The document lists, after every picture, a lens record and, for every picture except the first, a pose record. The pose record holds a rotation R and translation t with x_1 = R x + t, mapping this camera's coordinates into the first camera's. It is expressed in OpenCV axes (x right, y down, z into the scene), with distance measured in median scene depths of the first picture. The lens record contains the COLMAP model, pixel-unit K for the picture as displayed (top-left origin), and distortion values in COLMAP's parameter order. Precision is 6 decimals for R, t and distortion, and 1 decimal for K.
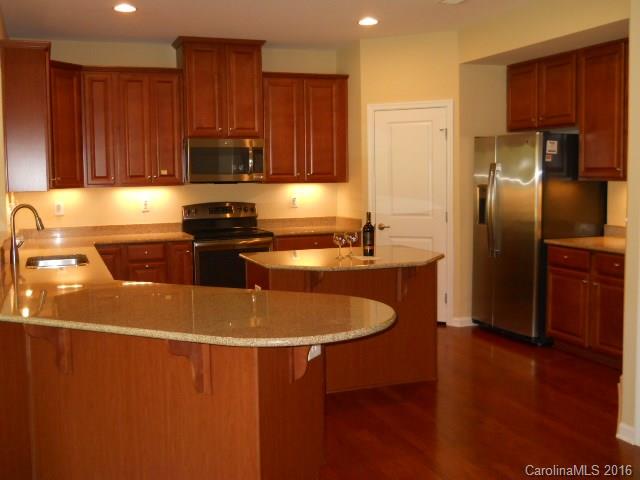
lens RADIAL K [[708.7, 0, 320.1], [0, 708.7, 226.3], [0, 0, 1]] dist [-0.017189, -0.006783]
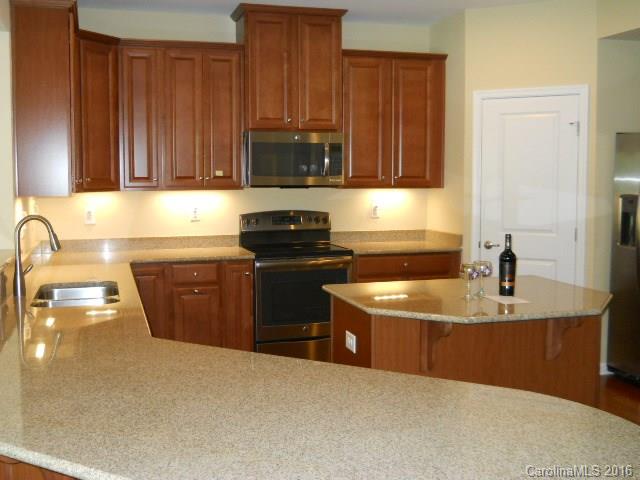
lens RADIAL K [[708.7, 0, 320.1], [0, 708.7, 226.3], [0, 0, 1]] dist [-0.017189, -0.006783]
pose [[0.997875, 0.016676, -0.062993, -0.054407], [-0.016763, 0.999859, -0.000863, -0.017190], [0.062970, 0.001917, 0.998014, 0.206071]]
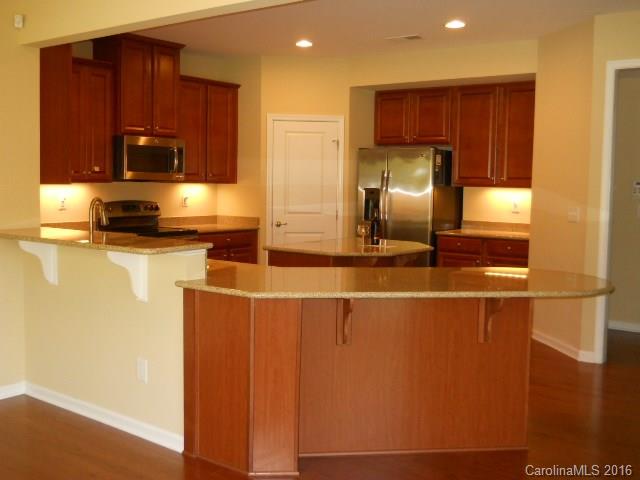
lens RADIAL K [[708.7, 0, 320.1], [0, 708.7, 226.3], [0, 0, 1]] dist [-0.017189, -0.006783]
pose [[0.842665, -0.008871, 0.538365, -0.483513], [0.012790, 0.999912, -0.003543, 0.009556], [-0.538286, 0.009871, 0.842704, 0.022857]]
